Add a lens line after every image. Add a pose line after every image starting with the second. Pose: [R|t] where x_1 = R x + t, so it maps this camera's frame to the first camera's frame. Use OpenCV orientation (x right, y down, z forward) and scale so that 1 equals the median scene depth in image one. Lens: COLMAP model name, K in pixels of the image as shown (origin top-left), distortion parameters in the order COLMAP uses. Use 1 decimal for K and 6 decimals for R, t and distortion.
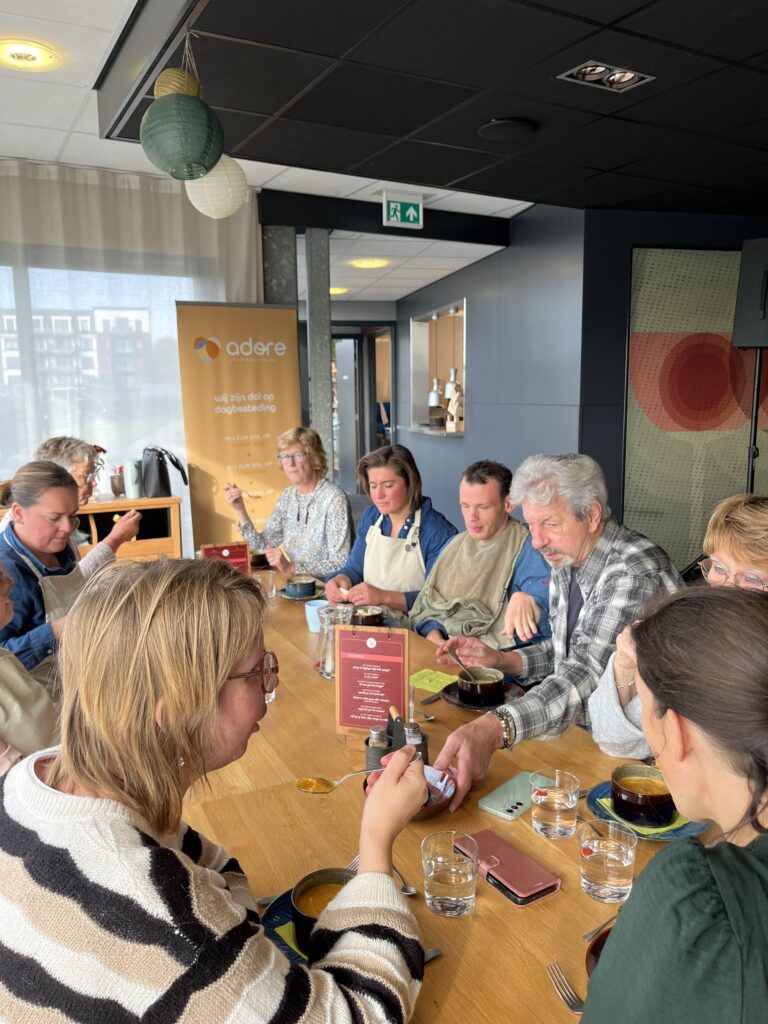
lens RADIAL K [[790.6, 0, 385.1], [0, 790.6, 535.3], [0, 0, 1]] dist [-0.006433, -0.005472]
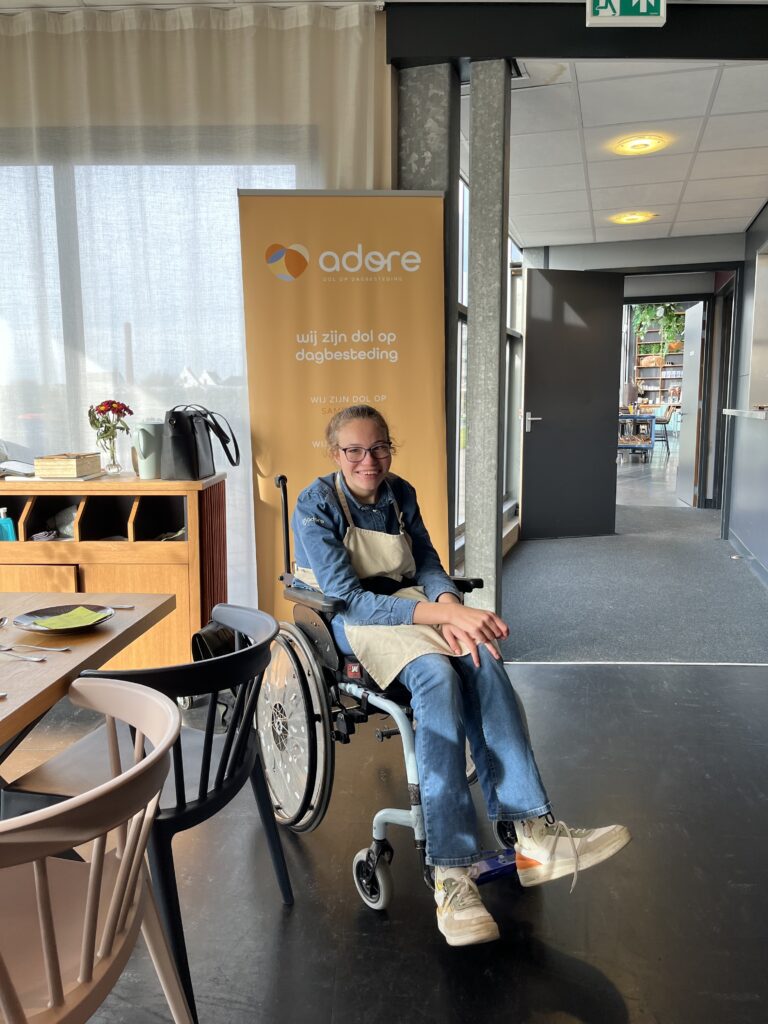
lens RADIAL K [[790.6, 0, 385.1], [0, 790.6, 535.3], [0, 0, 1]] dist [-0.006433, -0.005472]
pose [[0.869352, 0.086437, -0.486576, 0.181468], [-0.088550, 0.995896, 0.018705, -0.027209], [0.486196, 0.026826, 0.873438, 0.452338]]
